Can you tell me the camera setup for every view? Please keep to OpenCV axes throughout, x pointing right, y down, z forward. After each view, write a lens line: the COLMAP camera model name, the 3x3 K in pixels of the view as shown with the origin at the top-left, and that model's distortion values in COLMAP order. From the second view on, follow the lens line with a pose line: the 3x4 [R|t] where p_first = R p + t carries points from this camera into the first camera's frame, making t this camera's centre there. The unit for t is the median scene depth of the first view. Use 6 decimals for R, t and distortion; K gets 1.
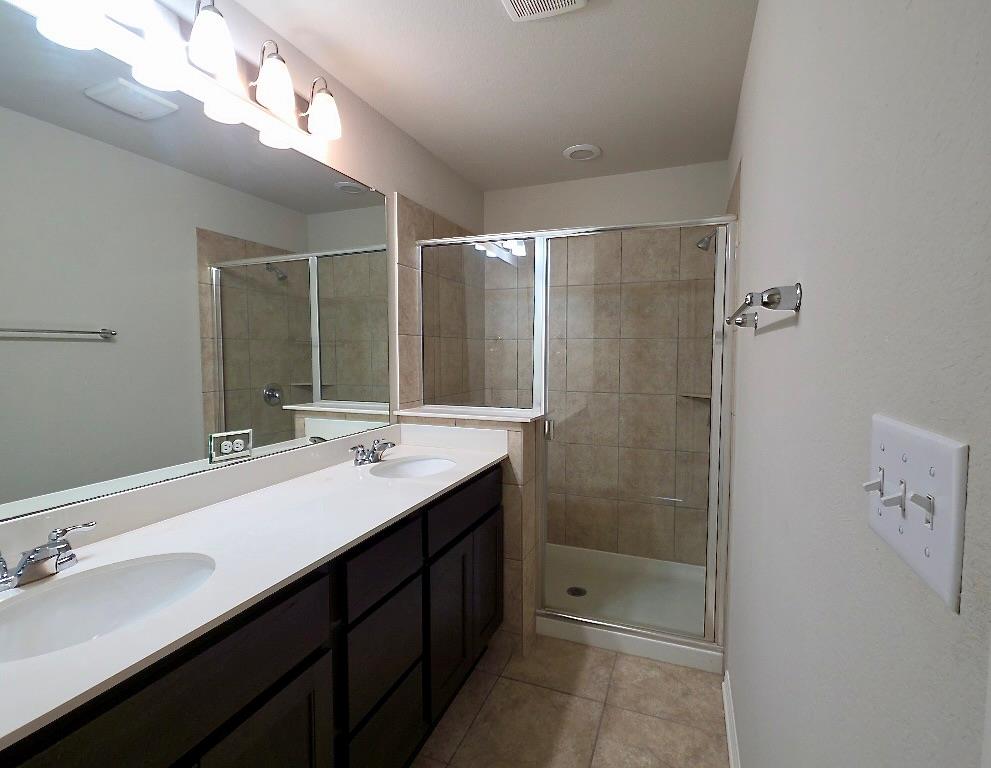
lens RADIAL K [[461.5, 0, 518.1], [0, 461.5, 377.9], [0, 0, 1]] dist [0.010992, -0.000549]
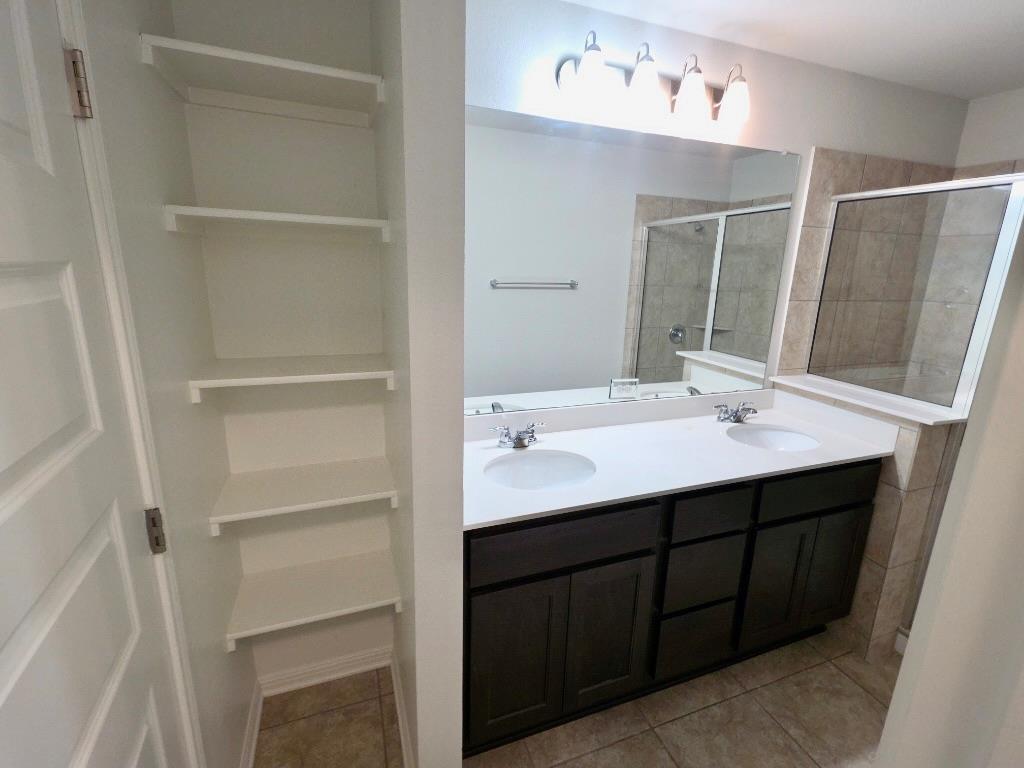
lens RADIAL K [[461.0, 0, 516.7], [0, 461.0, 381.0], [0, 0, 1]] dist [-0.001671, -0.000497]
pose [[0.648470, 0.201641, -0.734048, 0.120958], [-0.069098, 0.975891, 0.207033, -0.092514], [0.758097, -0.083533, 0.646769, -0.087165]]
